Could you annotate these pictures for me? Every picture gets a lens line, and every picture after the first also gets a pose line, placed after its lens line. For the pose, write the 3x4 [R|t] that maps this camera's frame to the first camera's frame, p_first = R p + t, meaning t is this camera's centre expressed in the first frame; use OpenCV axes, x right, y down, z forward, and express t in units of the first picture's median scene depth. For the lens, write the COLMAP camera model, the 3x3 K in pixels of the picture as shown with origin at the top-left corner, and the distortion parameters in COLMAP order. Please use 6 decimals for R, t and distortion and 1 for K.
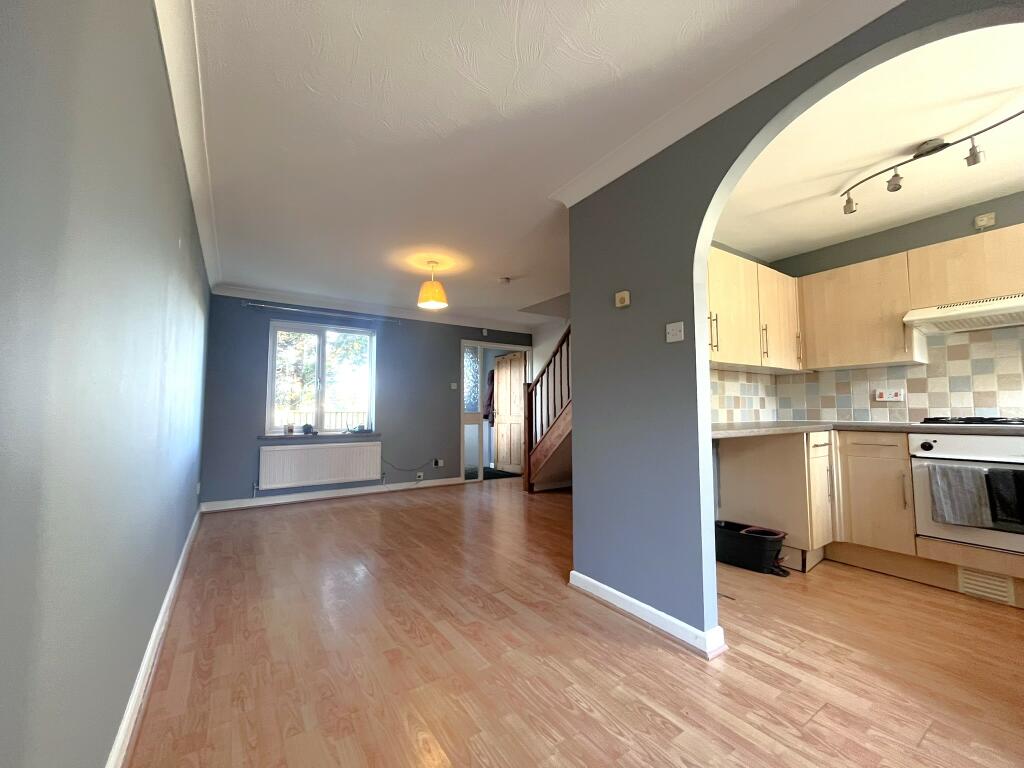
lens RADIAL K [[416.0, 0, 512.0], [0, 416.0, 384.0], [0, 0, 1]] dist [-0.003699, -0.000437]
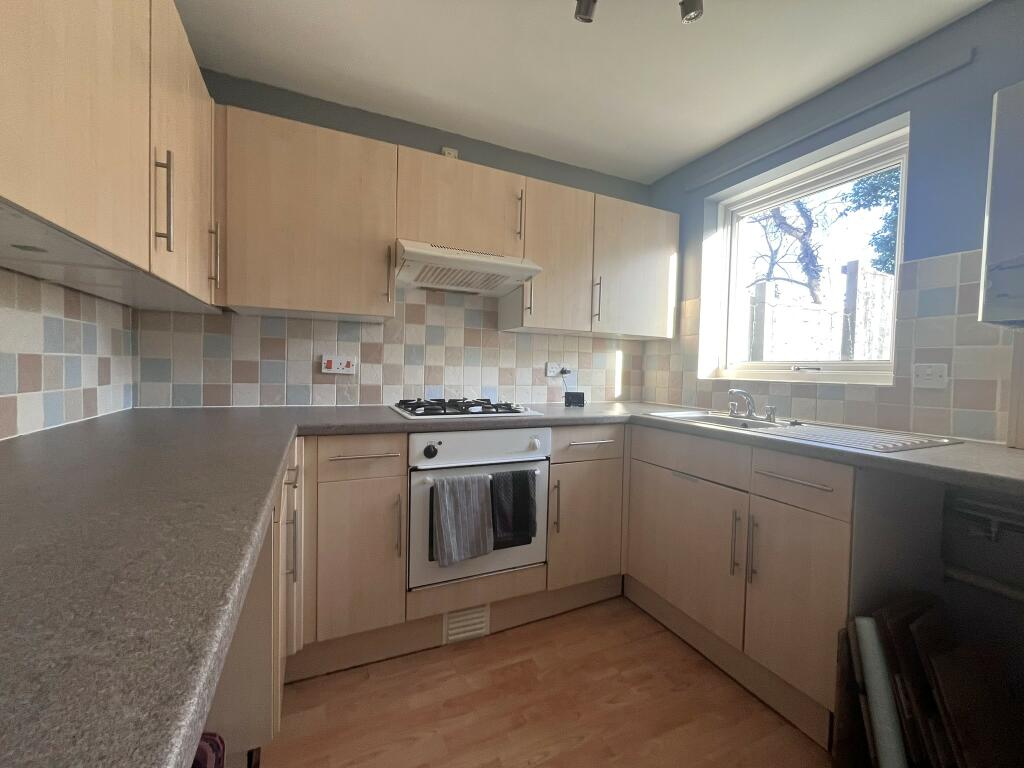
lens RADIAL K [[416.0, 0, 512.0], [0, 416.0, 384.0], [0, 0, 1]] dist [-0.003699, -0.000437]
pose [[0.157215, -0.026417, 0.987211, 0.374390], [-0.091969, 0.994906, 0.041269, 0.006175], [-0.983273, -0.097281, 0.153984, 0.772266]]
